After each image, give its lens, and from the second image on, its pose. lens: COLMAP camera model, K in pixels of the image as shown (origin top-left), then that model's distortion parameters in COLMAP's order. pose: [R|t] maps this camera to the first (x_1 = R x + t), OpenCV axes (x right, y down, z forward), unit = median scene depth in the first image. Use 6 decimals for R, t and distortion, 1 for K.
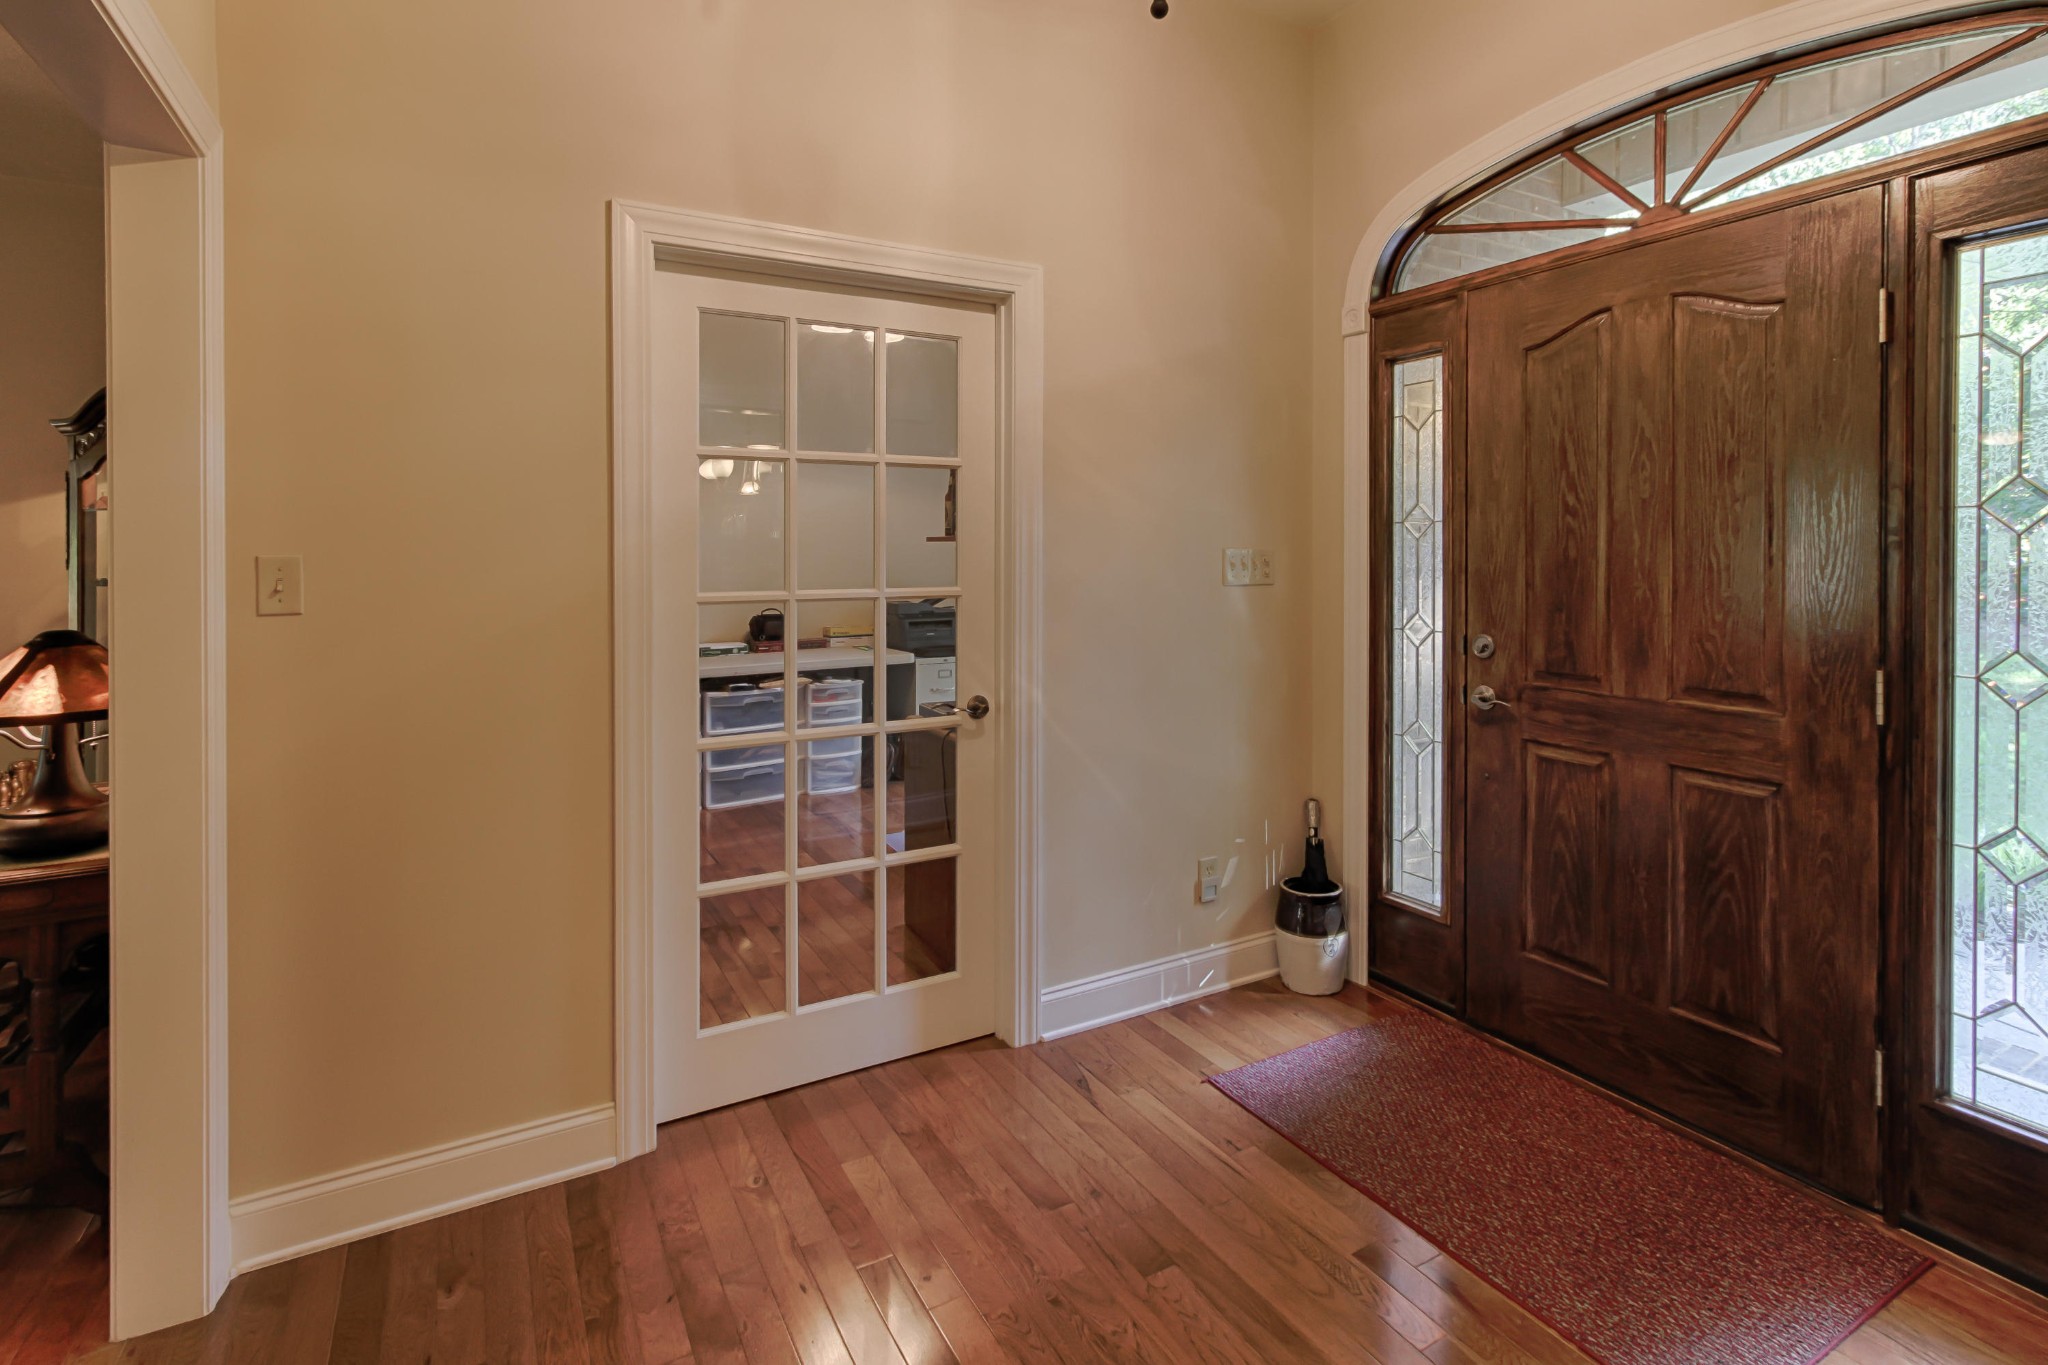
lens RADIAL K [[999.5, 0, 1016.9], [0, 999.5, 558.3], [0, 0, 1]] dist [0.016668, 0.000061]
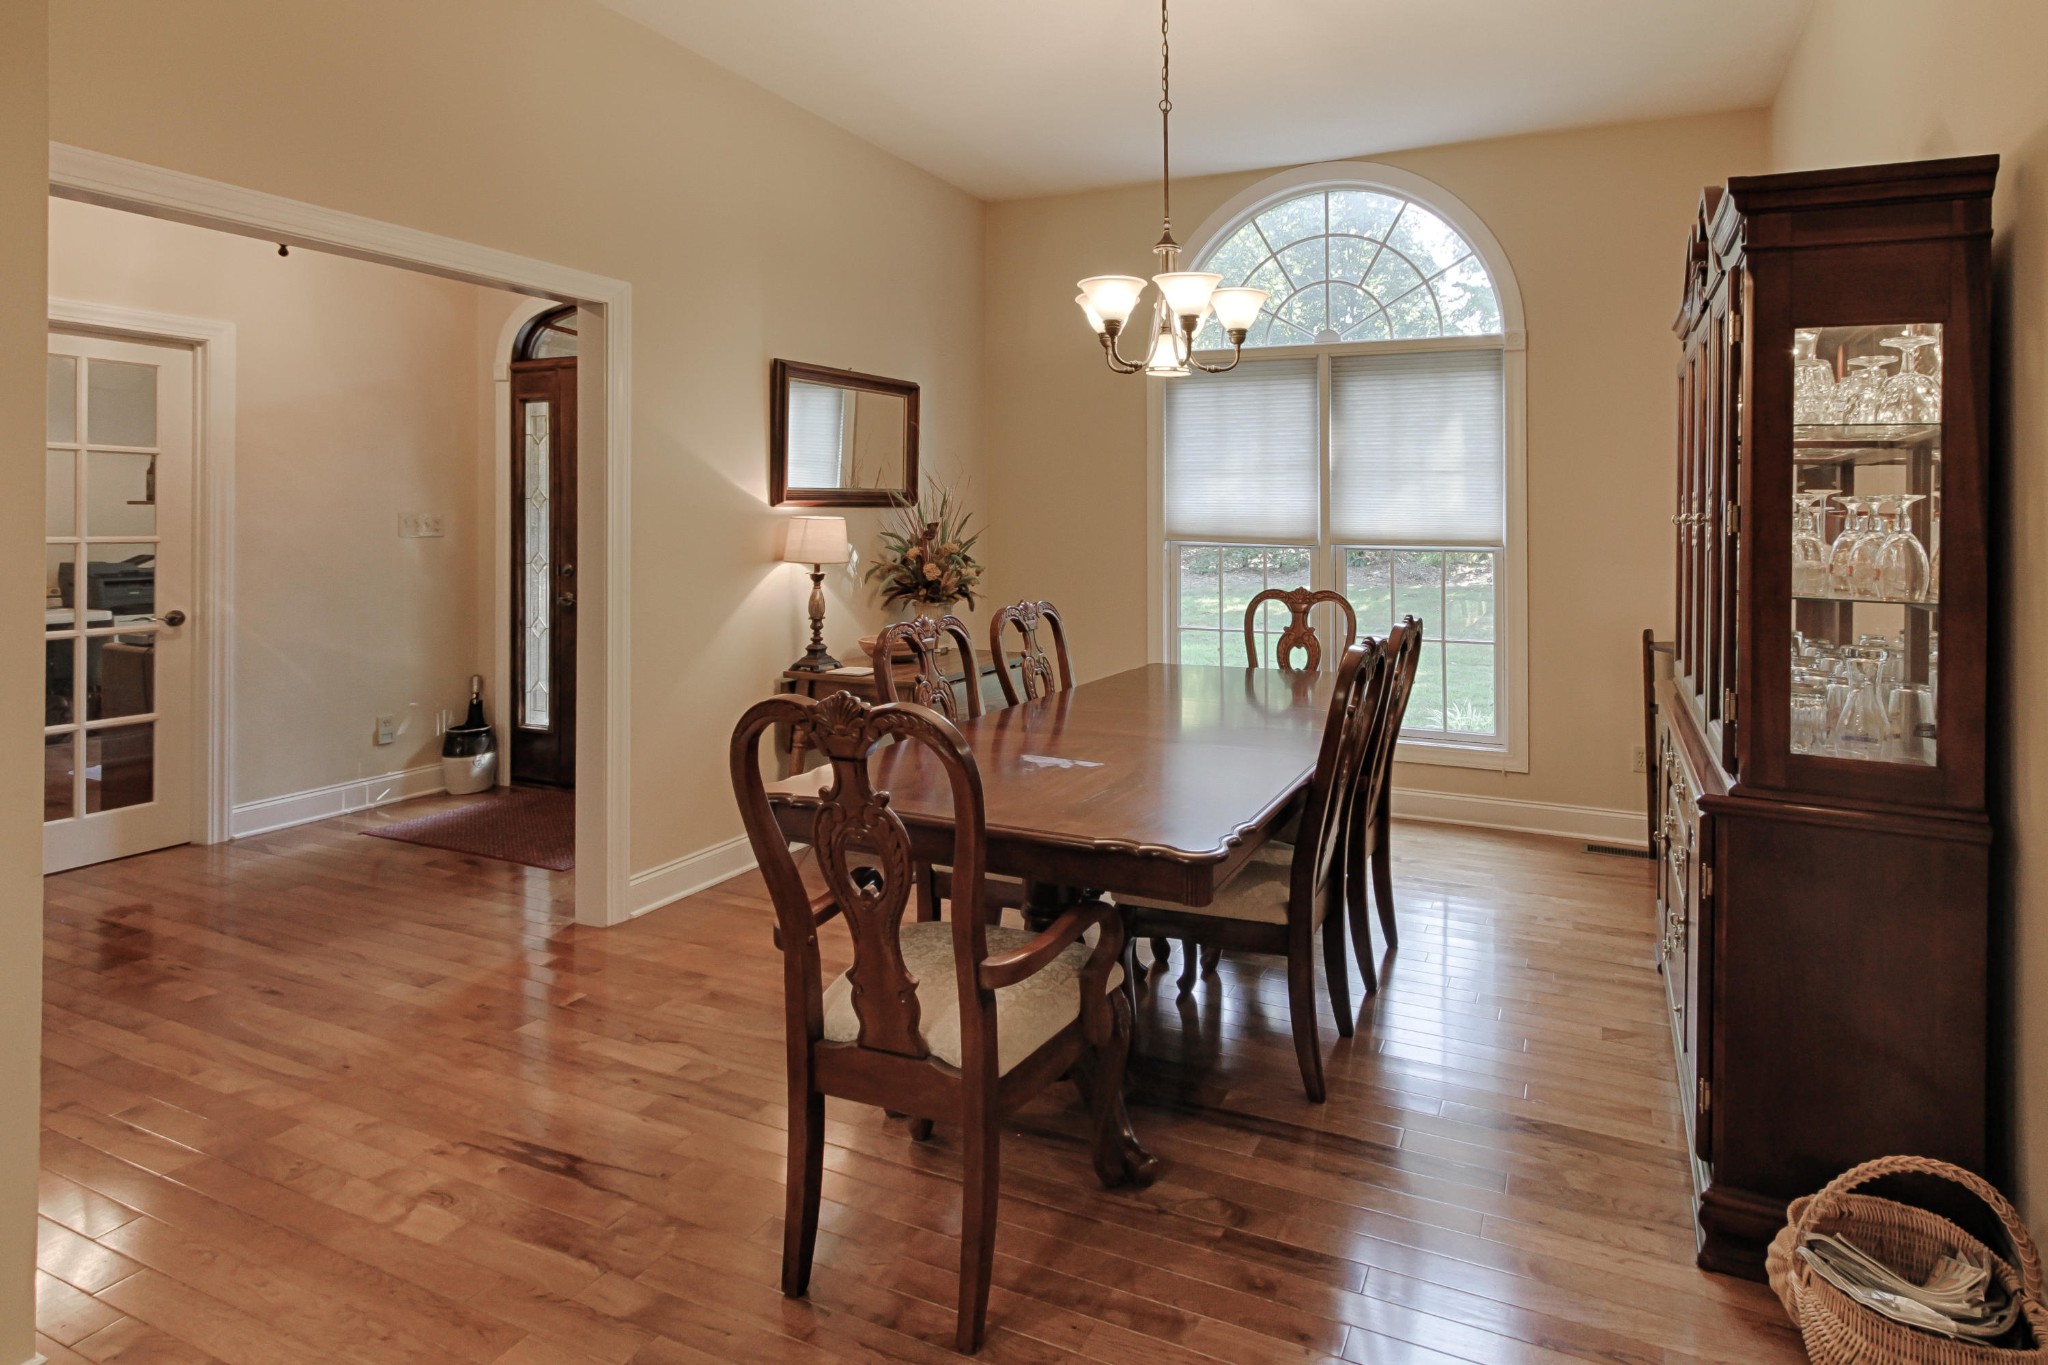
lens RADIAL K [[900.5, 0, 1032.5], [0, 900.5, 525.3], [0, 0, 1]] dist [0.000498, -0.000517]
pose [[0.760994, 0.003531, 0.648750, 0.059150], [-0.002644, 0.999994, -0.002340, 0.011706], [-0.648754, 0.000066, 0.760998, -0.797908]]
